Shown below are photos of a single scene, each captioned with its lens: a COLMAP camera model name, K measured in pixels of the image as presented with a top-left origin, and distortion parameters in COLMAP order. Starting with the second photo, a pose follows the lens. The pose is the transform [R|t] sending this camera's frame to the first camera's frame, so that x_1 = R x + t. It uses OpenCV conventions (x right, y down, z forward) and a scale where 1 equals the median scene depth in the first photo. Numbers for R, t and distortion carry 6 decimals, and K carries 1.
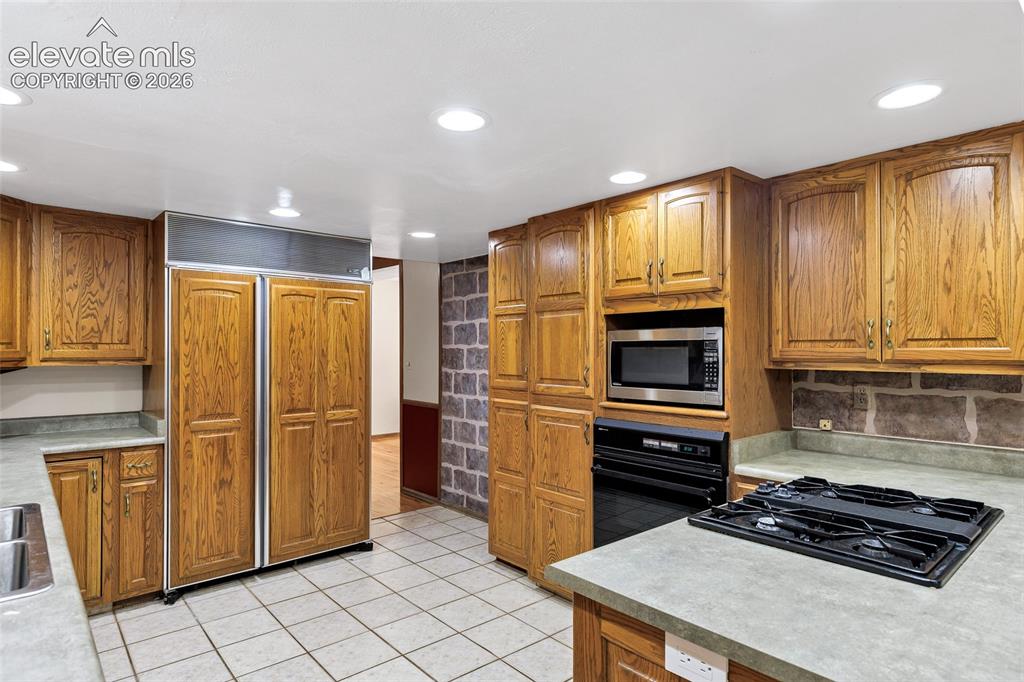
lens RADIAL K [[574.4, 0, 520.7], [0, 574.4, 345.0], [0, 0, 1]] dist [0.003118, -0.001213]
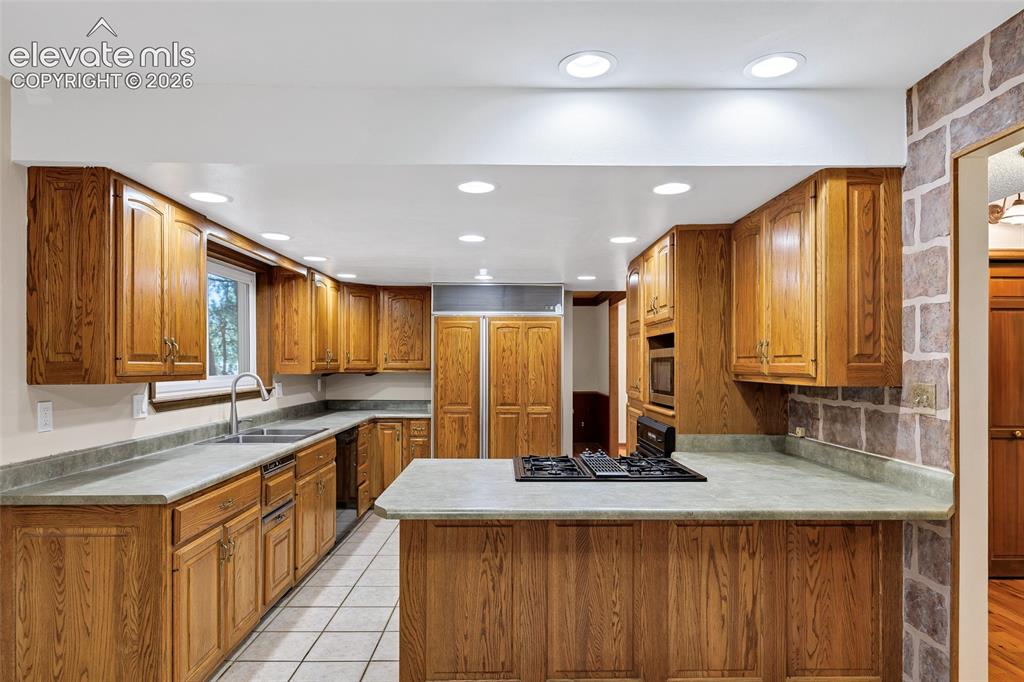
lens RADIAL K [[613.3, 0, 514.5], [0, 613.3, 358.7], [0, 0, 1]] dist [-0.001694, 0.001461]
pose [[0.760985, -0.002392, -0.648765, 0.755350], [0.001102, 0.999997, -0.002393, -0.001610], [0.648768, 0.001106, 0.760985, -0.232724]]
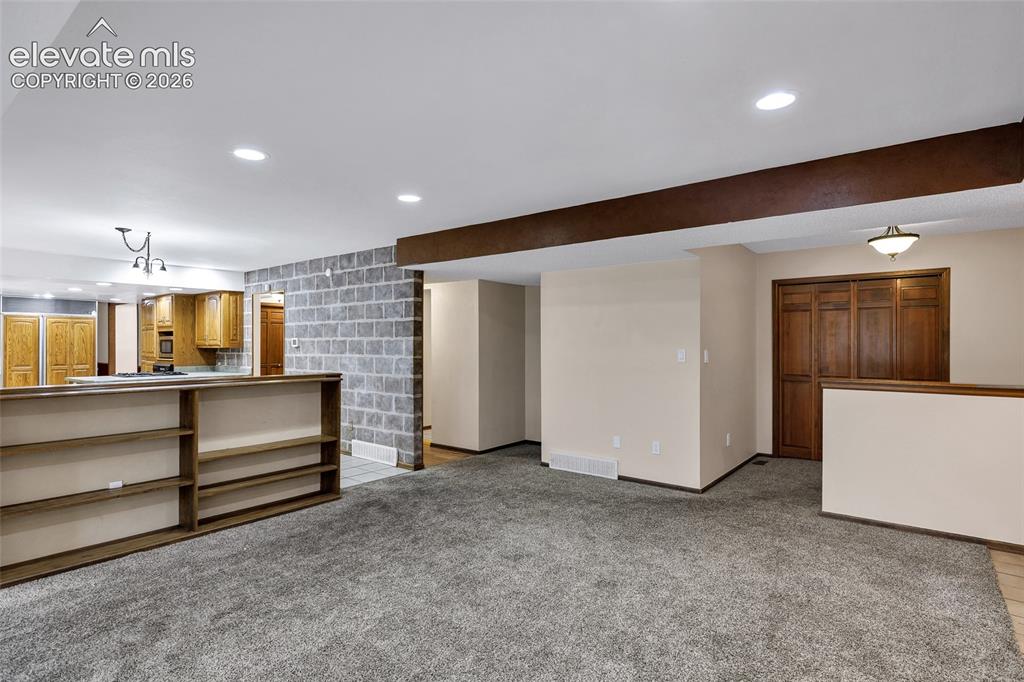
lens RADIAL K [[528.8, 0, 512.8], [0, 528.8, 342.4], [0, 0, 1]] dist [0.006779, 0.001152]
pose [[0.984825, 0.000390, 0.173550, 1.474984], [-0.000818, 0.999997, 0.002394, -0.000344], [-0.173548, -0.002500, 0.984822, -2.118798]]
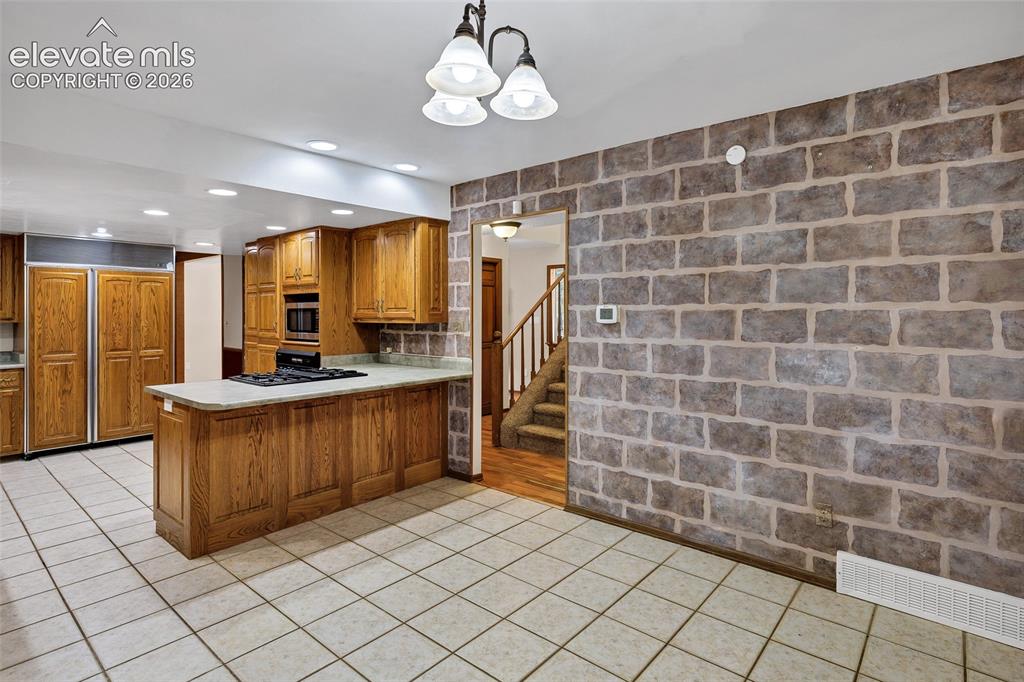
lens RADIAL K [[521.2, 0, 516.7], [0, 521.2, 310.7], [0, 0, 1]] dist [-0.000784, -0.000607]
pose [[0.988911, -0.000688, 0.148505, 0.601152], [0.000106, 0.999992, 0.003928, -0.005771], [-0.148506, -0.003869, 0.988904, -0.752647]]
